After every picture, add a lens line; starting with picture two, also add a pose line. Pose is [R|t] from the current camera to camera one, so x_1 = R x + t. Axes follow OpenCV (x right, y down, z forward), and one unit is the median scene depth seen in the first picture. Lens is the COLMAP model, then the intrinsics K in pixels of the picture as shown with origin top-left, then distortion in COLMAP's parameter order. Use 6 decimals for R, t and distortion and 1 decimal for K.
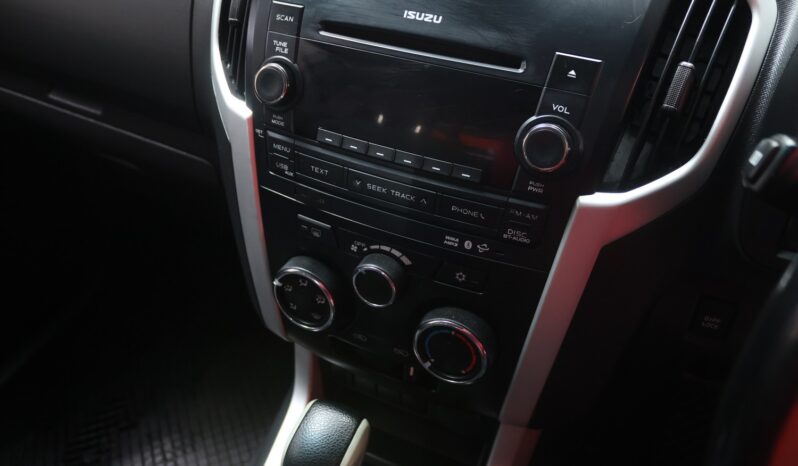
lens RADIAL K [[618.8, 0, 399.0], [0, 618.8, 233.0], [0, 0, 1]] dist [-0.067557, 0.002674]
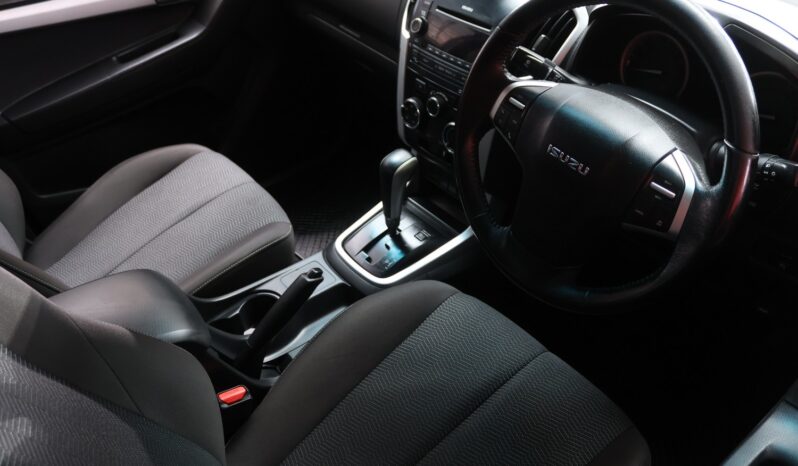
lens RADIAL K [[618.8, 0, 399.0], [0, 618.8, 233.0], [0, 0, 1]] dist [-0.067557, 0.002674]
pose [[0.903210, 0.266205, -0.336671, 0.844924], [-0.272735, 0.961661, 0.028699, 0.559678], [0.331403, 0.065901, 0.941185, -1.464412]]
